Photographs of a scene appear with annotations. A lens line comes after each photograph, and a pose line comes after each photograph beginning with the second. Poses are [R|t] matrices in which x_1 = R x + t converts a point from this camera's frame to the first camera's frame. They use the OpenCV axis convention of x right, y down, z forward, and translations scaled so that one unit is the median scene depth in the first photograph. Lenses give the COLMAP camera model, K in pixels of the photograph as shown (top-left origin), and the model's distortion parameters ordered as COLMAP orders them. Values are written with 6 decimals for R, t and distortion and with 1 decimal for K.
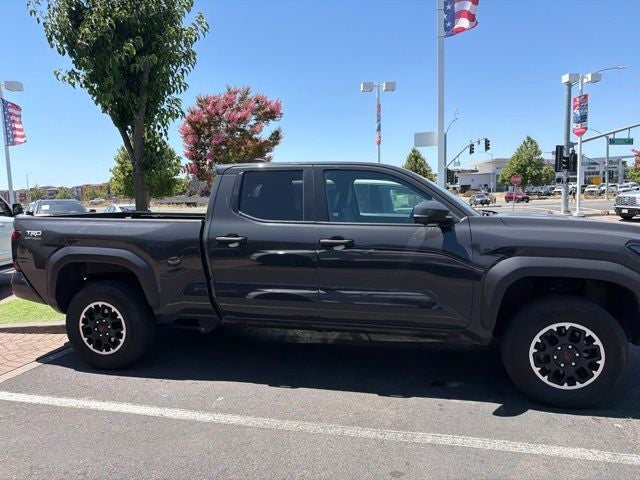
lens RADIAL K [[443.6, 0, 319.5], [0, 443.6, 235.1], [0, 0, 1]] dist [0.053231, -0.067579]
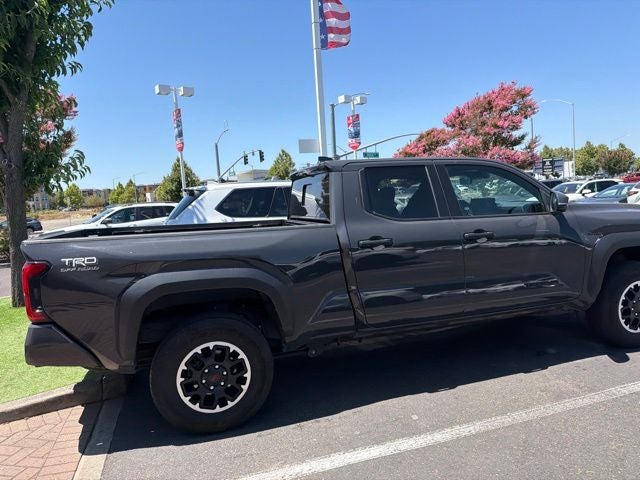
lens RADIAL K [[444.3, 0, 320.0], [0, 444.3, 240.0], [0, 0, 1]] dist [0.057548, -0.072674]
pose [[0.857972, -0.078661, 0.507638, -0.685635], [0.085390, 0.996297, 0.010060, -0.012345], [-0.506550, 0.034716, 0.861512, 0.256703]]
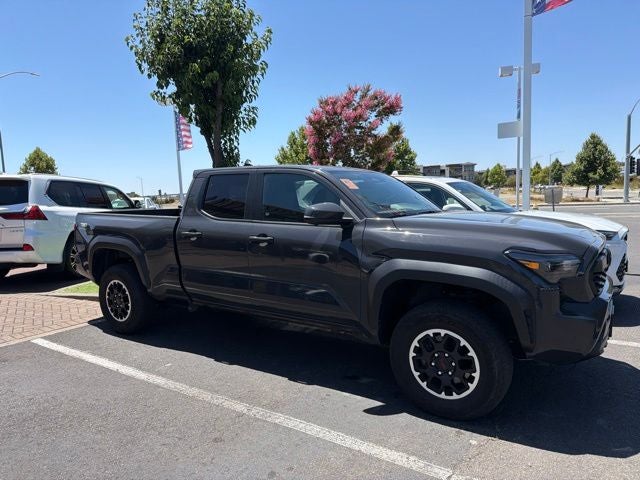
lens RADIAL K [[444.3, 0, 320.0], [0, 444.3, 240.0], [0, 0, 1]] dist [0.057548, -0.072674]
pose [[0.938092, 0.032327, -0.344875, 0.479823], [-0.024390, 0.999329, 0.027330, -0.012900], [0.345527, -0.017227, 0.938251, 0.005382]]
